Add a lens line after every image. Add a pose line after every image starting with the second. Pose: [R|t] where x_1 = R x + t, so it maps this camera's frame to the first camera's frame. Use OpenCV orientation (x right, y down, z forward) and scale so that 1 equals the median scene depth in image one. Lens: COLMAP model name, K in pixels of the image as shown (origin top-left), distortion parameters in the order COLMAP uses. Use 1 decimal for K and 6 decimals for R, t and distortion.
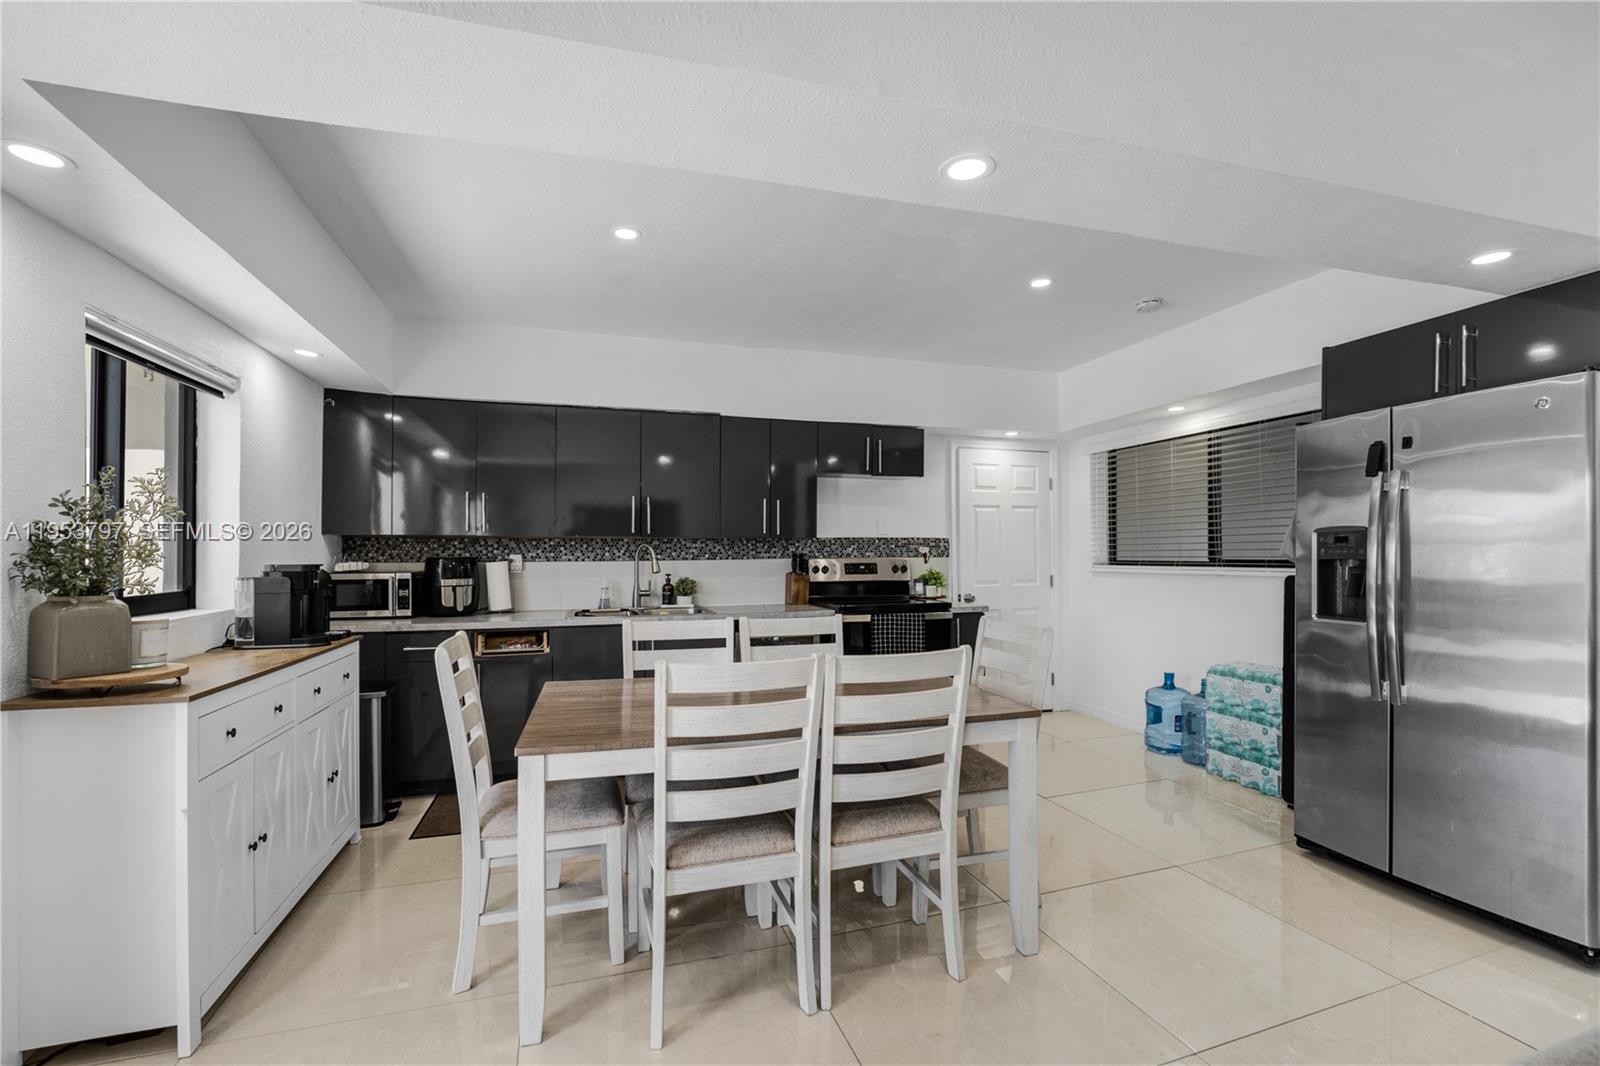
lens RADIAL K [[679.2, 0, 803.3], [0, 679.2, 546.0], [0, 0, 1]] dist [-0.028451, 0.001406]
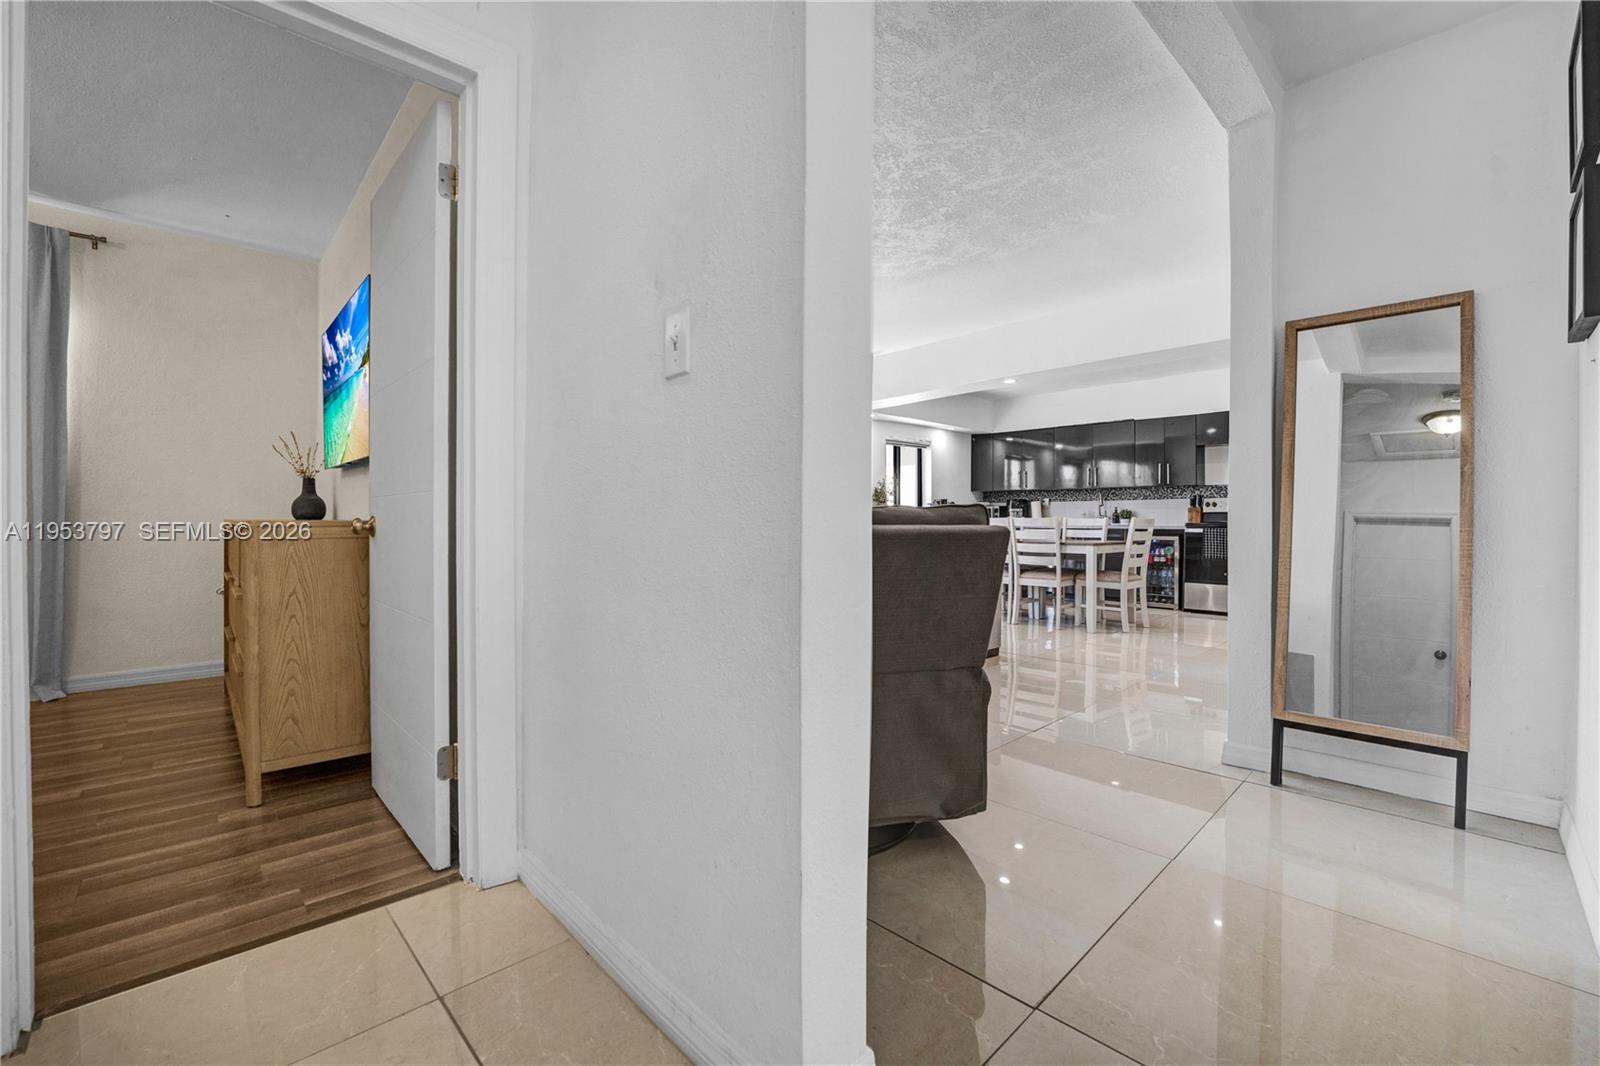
lens RADIAL K [[679.2, 0, 796.7], [0, 679.2, 522.9], [0, 0, 1]] dist [-0.028451, 0.001406]
pose [[0.440184, 0.007687, -0.897875, 1.053866], [0.003160, 0.999944, 0.010110, 0.060637], [0.897902, -0.007288, 0.440135, -0.596936]]
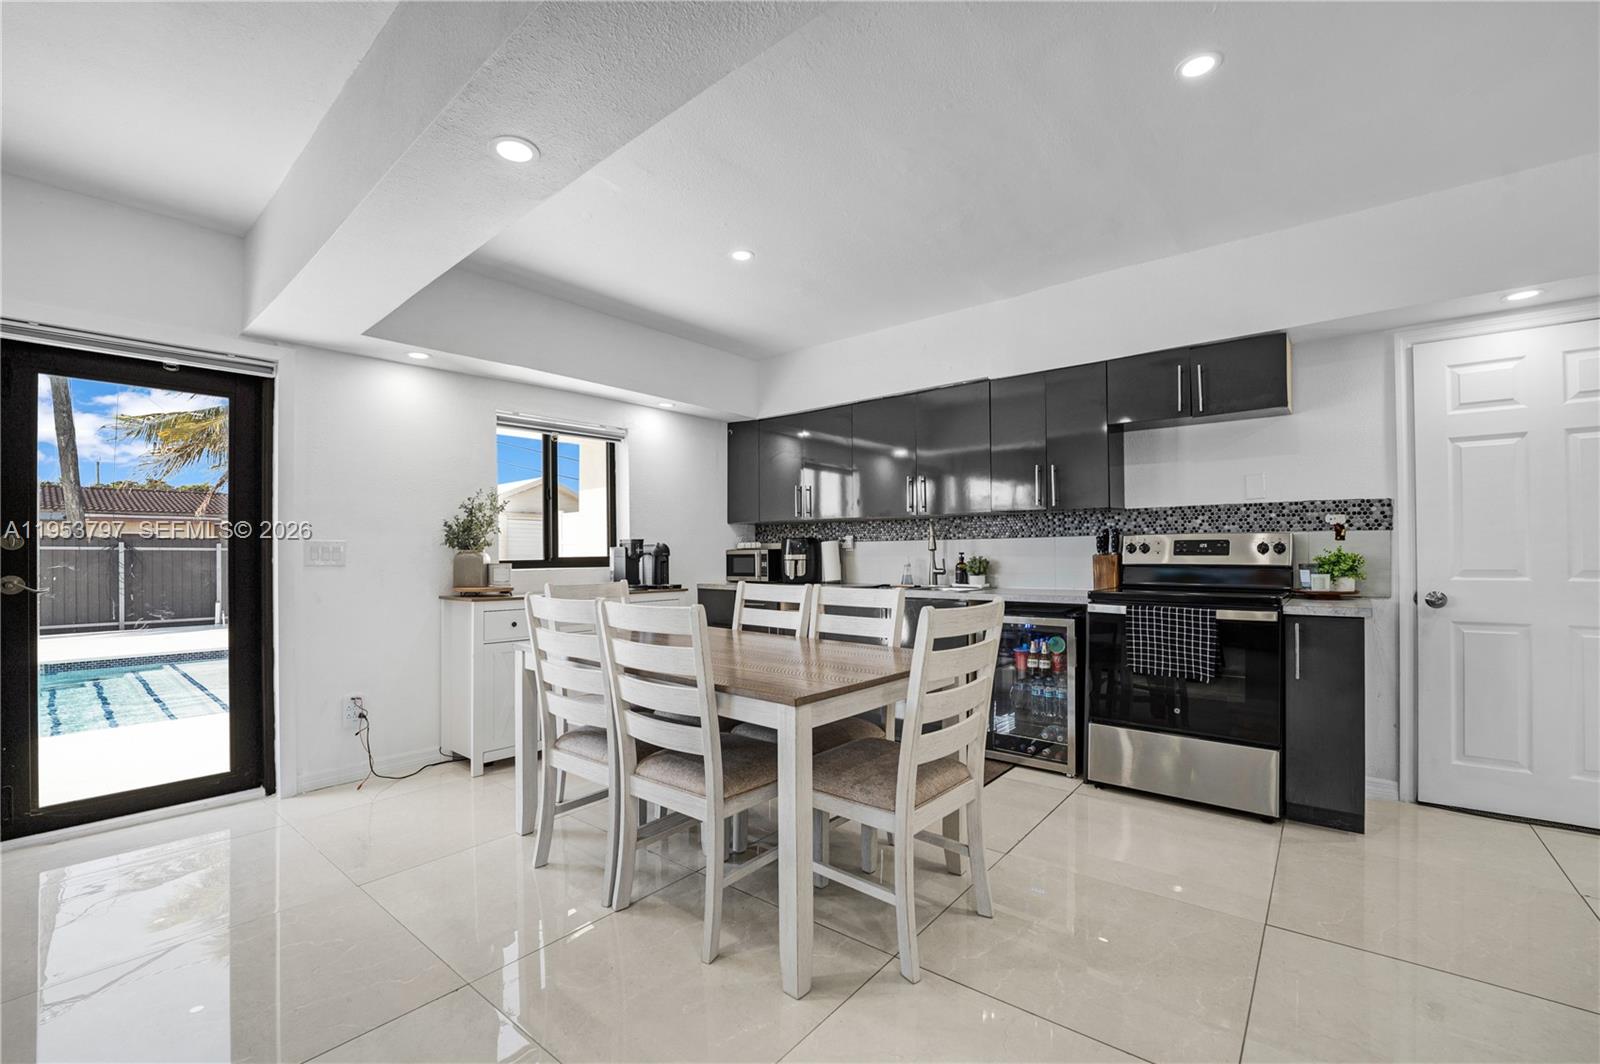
lens RADIAL K [[679.9, 0, 802.9], [0, 679.9, 547.9], [0, 0, 1]] dist [-0.024823, 0.001178]
pose [[0.545123, -0.004463, -0.838344, 0.481284], [0.011598, 0.999930, 0.002218, 0.028556], [0.838276, -0.010933, 0.545137, 0.263515]]
